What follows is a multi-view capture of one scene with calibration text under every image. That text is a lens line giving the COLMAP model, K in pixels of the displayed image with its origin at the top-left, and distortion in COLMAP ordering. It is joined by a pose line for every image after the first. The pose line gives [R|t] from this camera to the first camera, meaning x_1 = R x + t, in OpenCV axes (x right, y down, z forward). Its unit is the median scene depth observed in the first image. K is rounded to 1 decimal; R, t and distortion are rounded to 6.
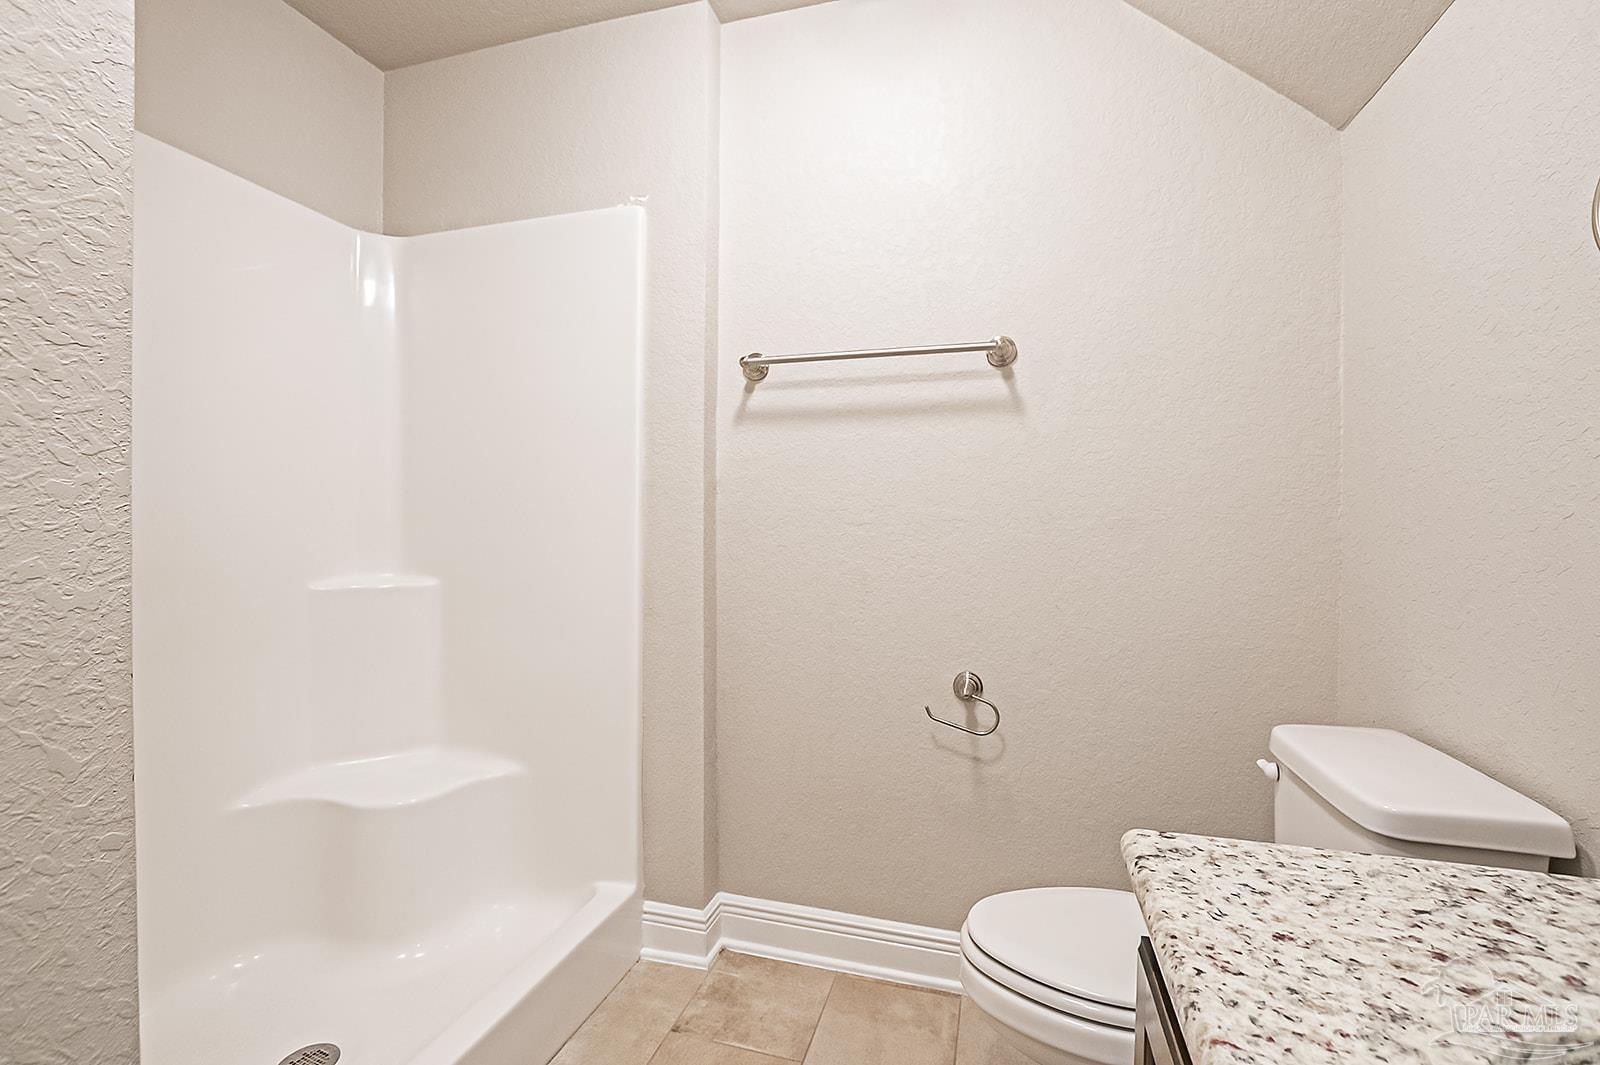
lens RADIAL K [[708.8, 0, 800.2], [0, 708.8, 541.1], [0, 0, 1]] dist [-0.011492, 0.001353]
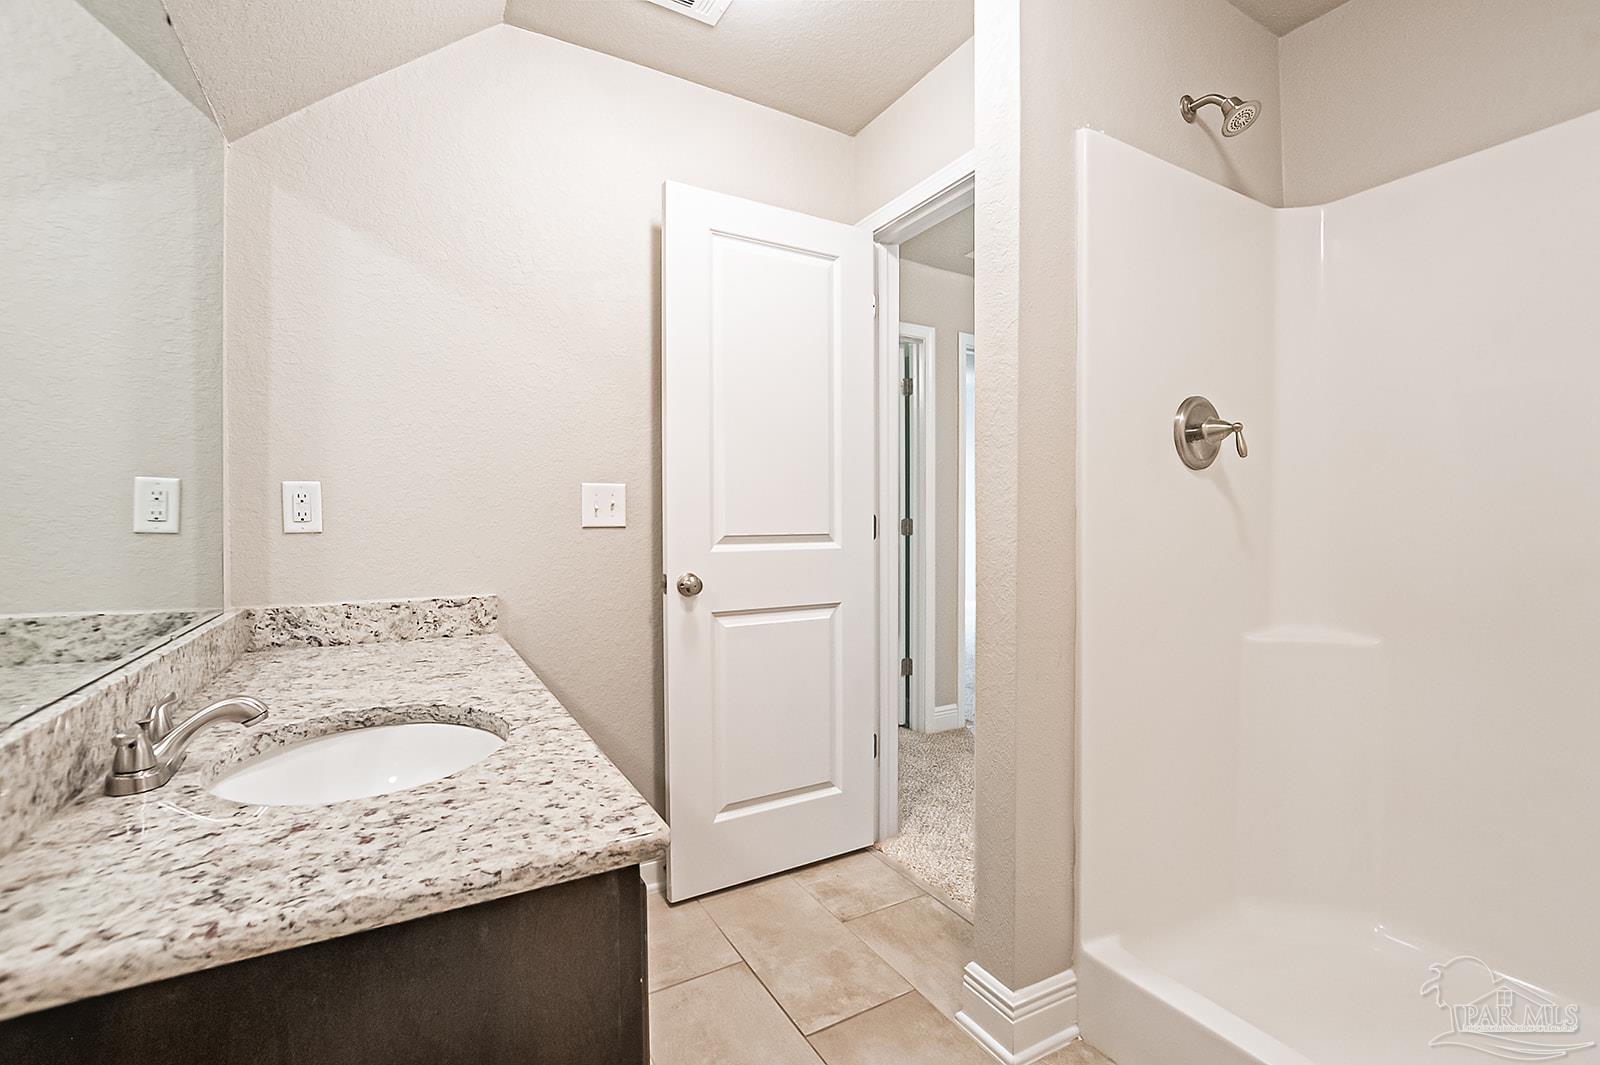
lens RADIAL K [[708.8, 0, 800.2], [0, 708.8, 541.1], [0, 0, 1]] dist [-0.011492, 0.001353]
pose [[-0.697562, 0.014404, -0.716379, 1.074169], [-0.013114, 0.999374, 0.032863, -0.012414], [0.716404, 0.032319, -0.696937, 1.884778]]
